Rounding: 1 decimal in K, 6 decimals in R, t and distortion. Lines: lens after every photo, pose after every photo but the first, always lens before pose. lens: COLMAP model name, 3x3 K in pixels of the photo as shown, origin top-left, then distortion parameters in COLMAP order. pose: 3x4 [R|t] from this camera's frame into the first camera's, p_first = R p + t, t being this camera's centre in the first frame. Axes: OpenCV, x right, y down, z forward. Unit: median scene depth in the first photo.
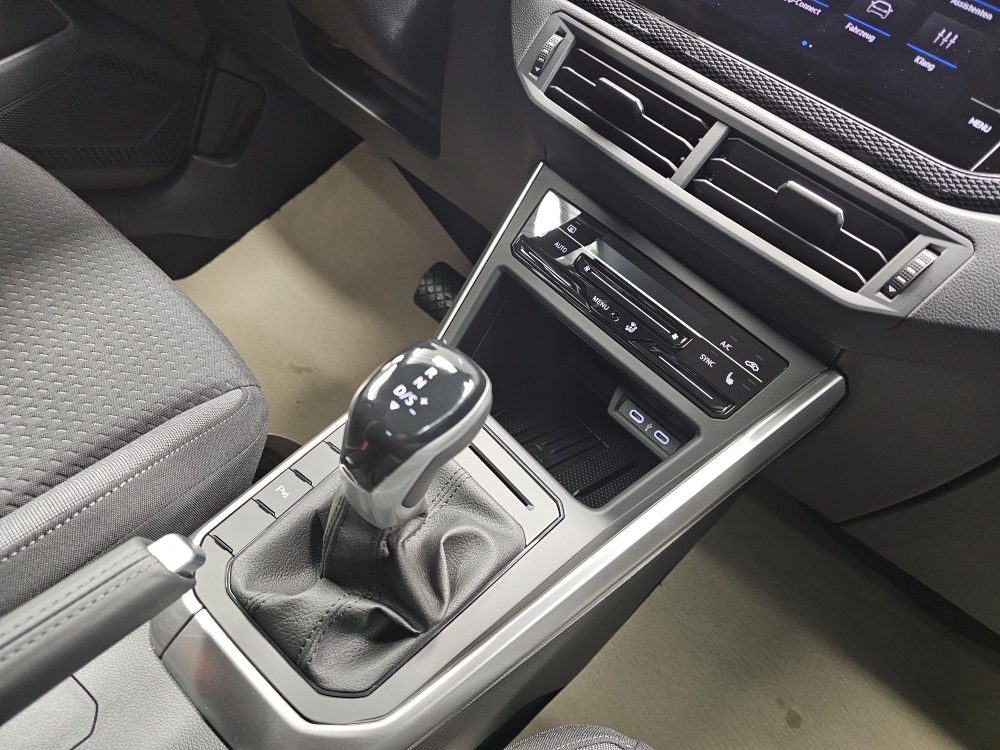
lens RADIAL K [[665.6, 0, 500.0], [0, 665.6, 375.0], [0, 0, 1]] dist [0.001023, -0.000155]
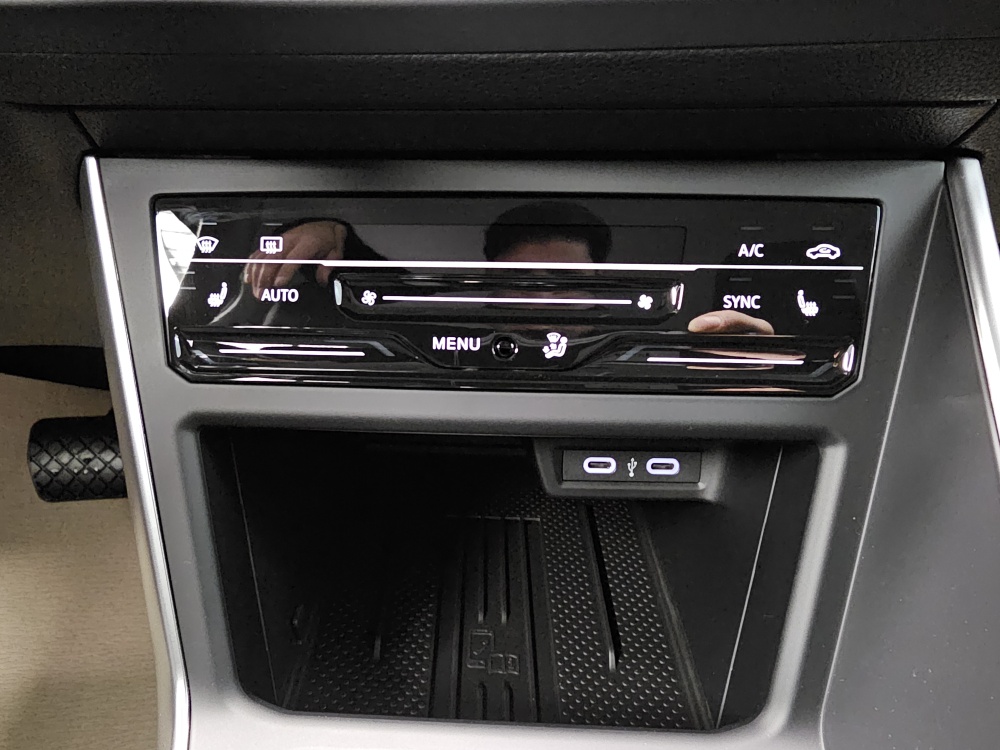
lens RADIAL K [[736.3, 0, 500.0], [0, 736.3, 375.0], [0, 0, 1]] dist [-0.005029, -0.002349]
pose [[0.691494, -0.630726, 0.352167, -0.006270], [0.616429, 0.769376, 0.167559, -0.160216], [-0.376633, 0.101220, 0.920816, 0.586248]]
